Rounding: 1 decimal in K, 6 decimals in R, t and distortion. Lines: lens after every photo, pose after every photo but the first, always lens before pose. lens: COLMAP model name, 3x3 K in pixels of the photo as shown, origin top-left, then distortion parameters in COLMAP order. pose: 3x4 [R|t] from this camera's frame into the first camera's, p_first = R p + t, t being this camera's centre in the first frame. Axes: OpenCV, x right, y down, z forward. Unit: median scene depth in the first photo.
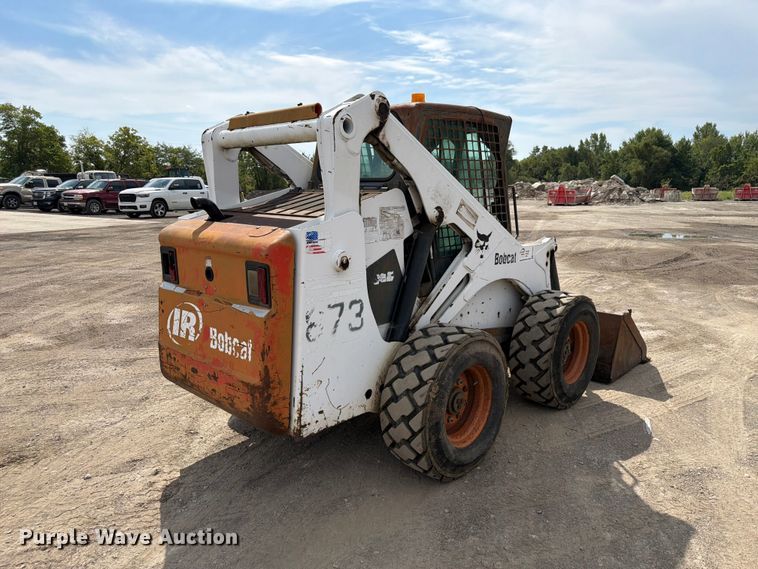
lens RADIAL K [[530.6, 0, 385.4], [0, 530.6, 289.3], [0, 0, 1]] dist [0.094198, -0.111201]
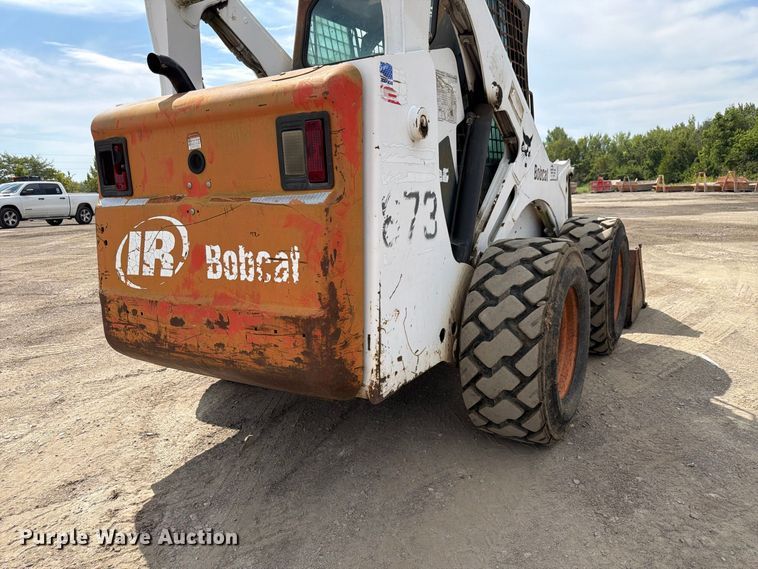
lens RADIAL K [[530.6, 0, 385.4], [0, 530.6, 289.3], [0, 0, 1]] dist [0.094198, -0.111201]
pose [[0.975294, -0.072489, 0.208678, -0.238518], [0.074956, 0.997179, -0.003926, 0.129567], [-0.207805, 0.019470, 0.977976, 0.320657]]
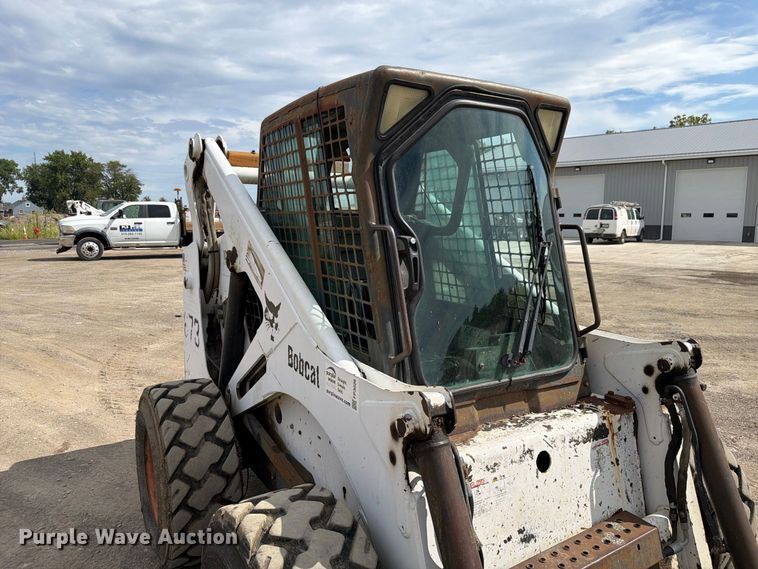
lens RADIAL K [[538.5, 0, 382.2], [0, 538.5, 274.6], [0, 0, 1]] dist [0.001154, -0.002341]
pose [[-0.240516, 0.101978, -0.965273, 0.864539], [-0.189205, 0.970464, 0.149671, -0.291024], [0.952026, 0.218633, -0.214117, 1.461854]]
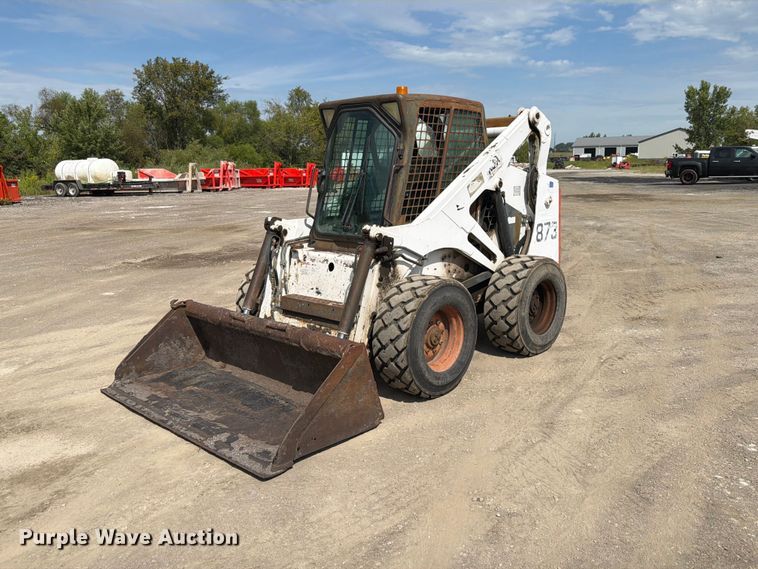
lens RADIAL K [[620.0, 0, 377.7], [0, 620.0, 288.3], [0, 0, 1]] dist [0.094505, -0.157077]
pose [[-0.999700, 0.022163, -0.010427, 0.174658], [0.016624, 0.926610, 0.375656, -0.584423], [0.017988, 0.375370, -0.926700, 3.047933]]
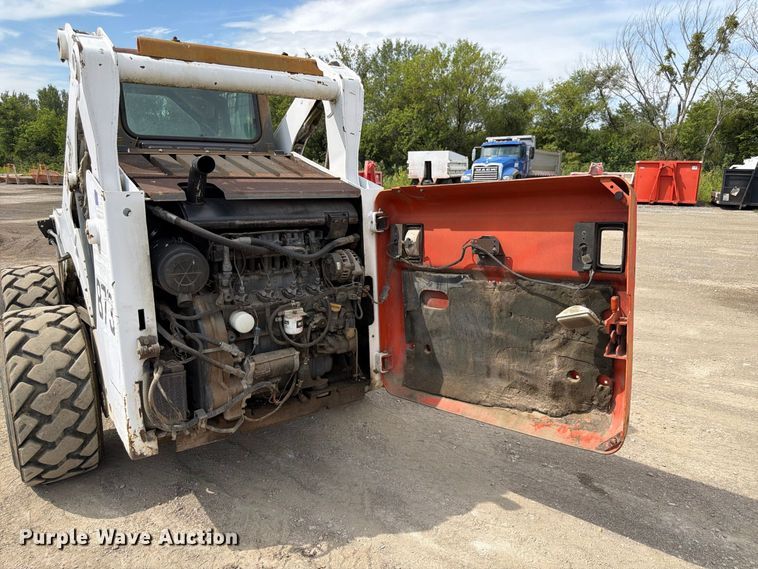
lens RADIAL K [[531.1, 0, 381.3], [0, 531.1, 285.3], [0, 0, 1]] dist [0.067513, -0.082619]
pose [[0.189741, -0.205750, 0.960034, -1.001117], [0.174560, 0.969288, 0.173233, -0.082604], [-0.966192, 0.134714, 0.219829, 0.636070]]
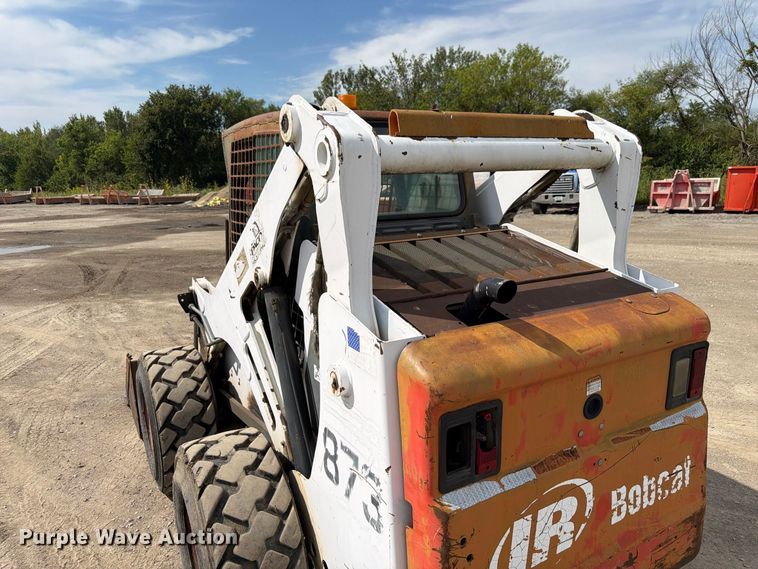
lens RADIAL K [[537.3, 0, 372.1], [0, 537.3, 284.9], [0, 0, 1]] dist [0.004778, -0.004843]
pose [[0.286470, -0.194008, 0.938241, -0.831011], [0.198152, 0.970108, 0.140096, -0.254555], [-0.937374, 0.145781, 0.316349, 0.952159]]
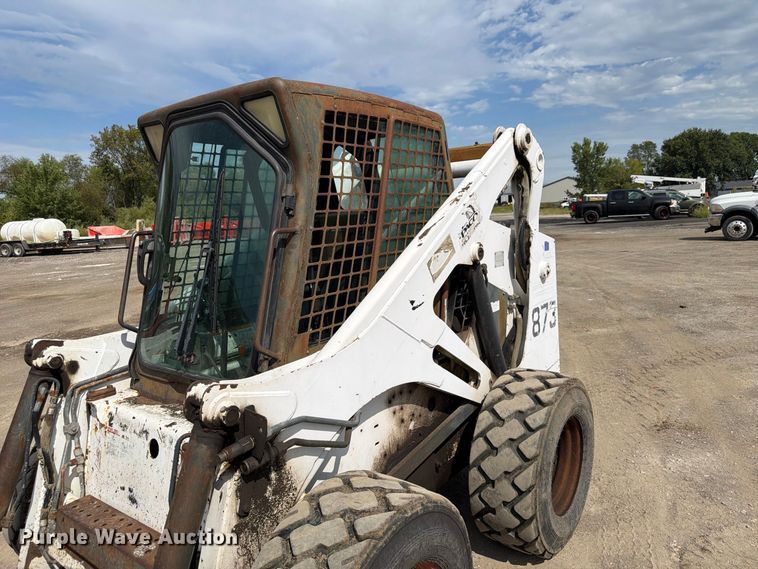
lens RADIAL K [[531.1, 0, 381.3], [0, 531.1, 285.3], [0, 0, 1]] dist [0.067513, -0.082619]
pose [[-0.990794, 0.068473, -0.116787, 0.068022], [0.027732, 0.947020, 0.319975, -0.422748], [0.132509, 0.313791, -0.940200, 2.129128]]
